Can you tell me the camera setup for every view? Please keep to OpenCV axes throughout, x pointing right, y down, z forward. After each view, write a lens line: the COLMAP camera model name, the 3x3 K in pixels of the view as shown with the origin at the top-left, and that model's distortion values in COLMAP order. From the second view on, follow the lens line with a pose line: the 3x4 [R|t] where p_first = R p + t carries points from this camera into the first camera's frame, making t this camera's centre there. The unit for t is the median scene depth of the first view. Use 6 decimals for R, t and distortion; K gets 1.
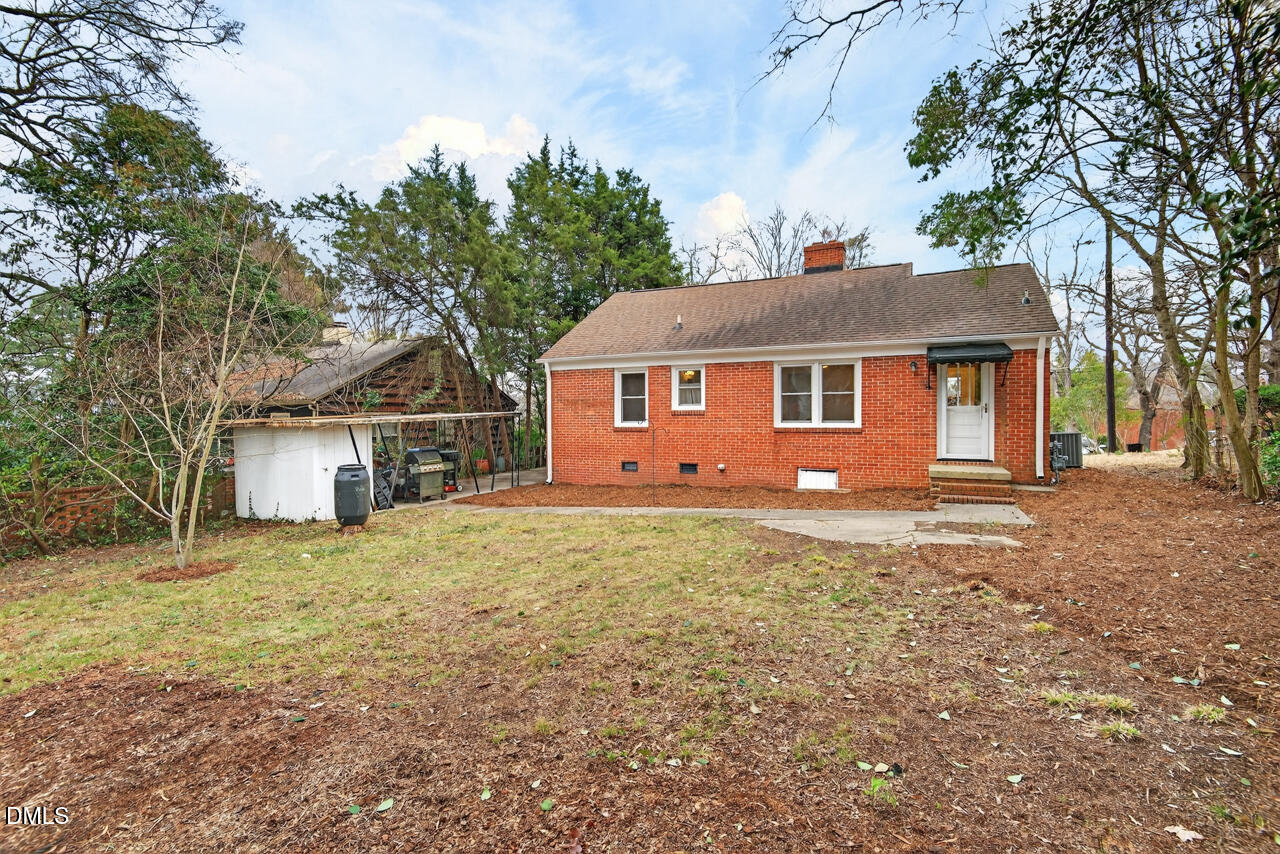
lens RADIAL K [[584.4, 0, 639.7], [0, 584.4, 429.1], [0, 0, 1]] dist [0.008719, -0.006321]
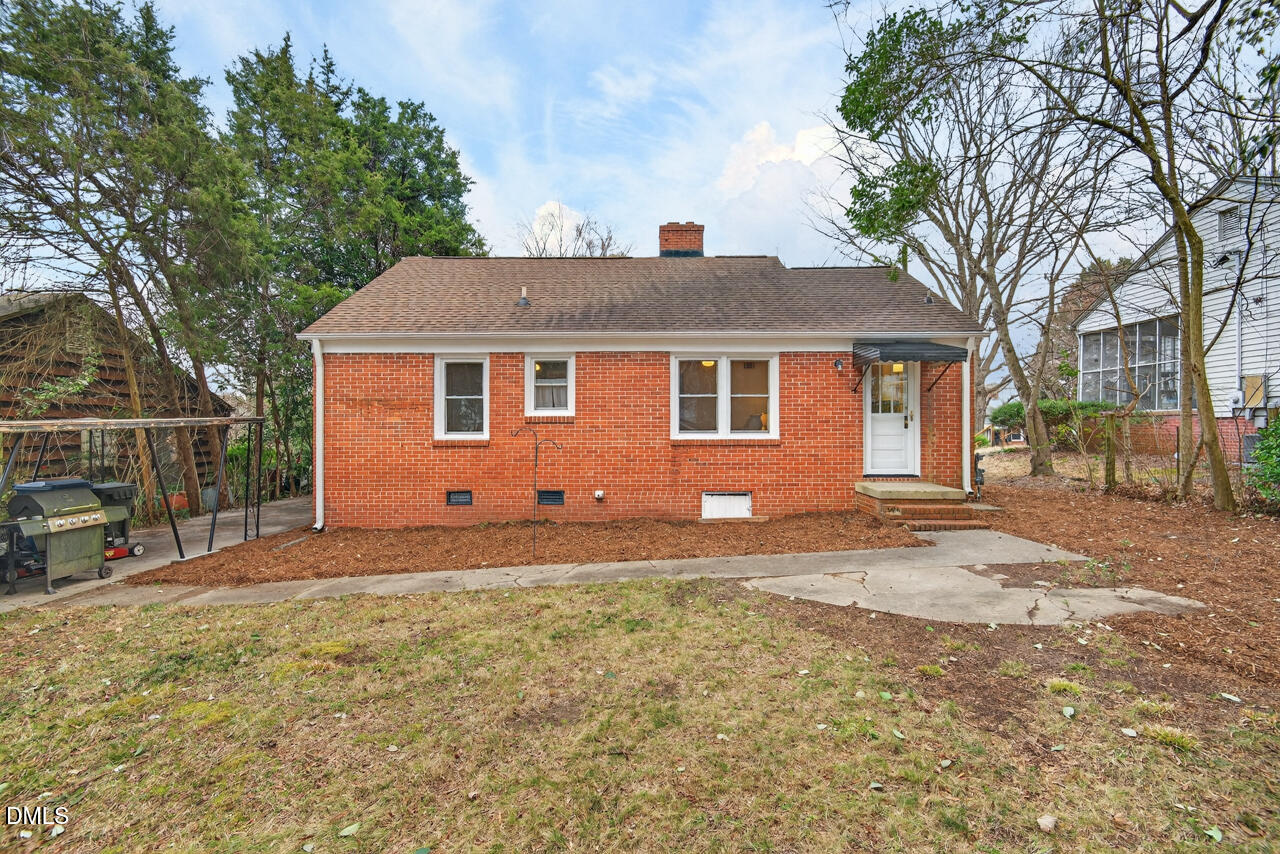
lens RADIAL K [[584.4, 0, 640.1], [0, 584.4, 429.5], [0, 0, 1]] dist [0.008719, -0.006321]
pose [[0.906129, 0.001533, 0.423000, -0.117692], [0.008095, 0.999747, -0.020964, -0.000147], [-0.422925, 0.022420, 0.905887, 0.302852]]
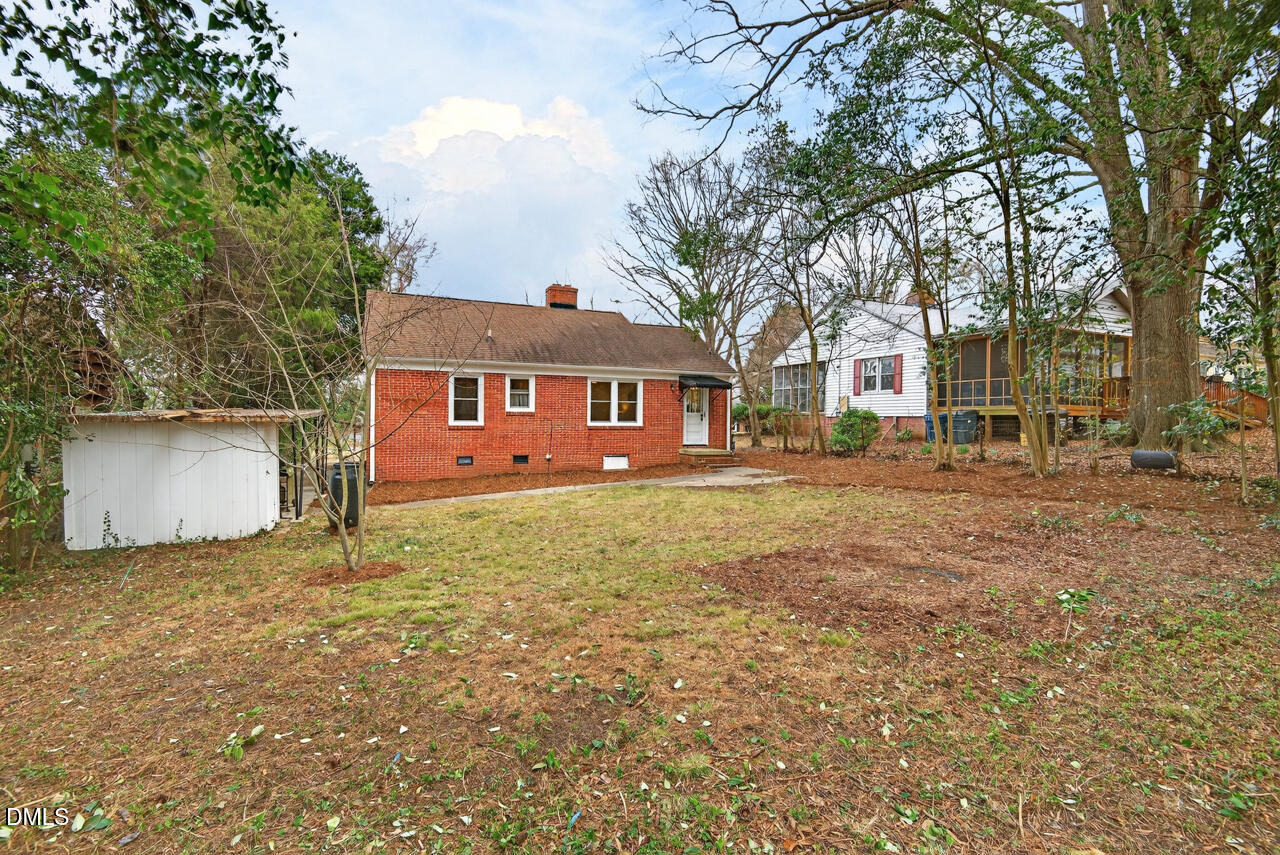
lens RADIAL K [[584.4, 0, 636.6], [0, 584.4, 426.6], [0, 0, 1]] dist [0.008719, -0.006321]
pose [[0.654713, 0.001414, 0.755876, -0.664889], [0.005754, 0.999960, -0.006855, 0.008441], [-0.755855, 0.008837, 0.654679, 0.022947]]
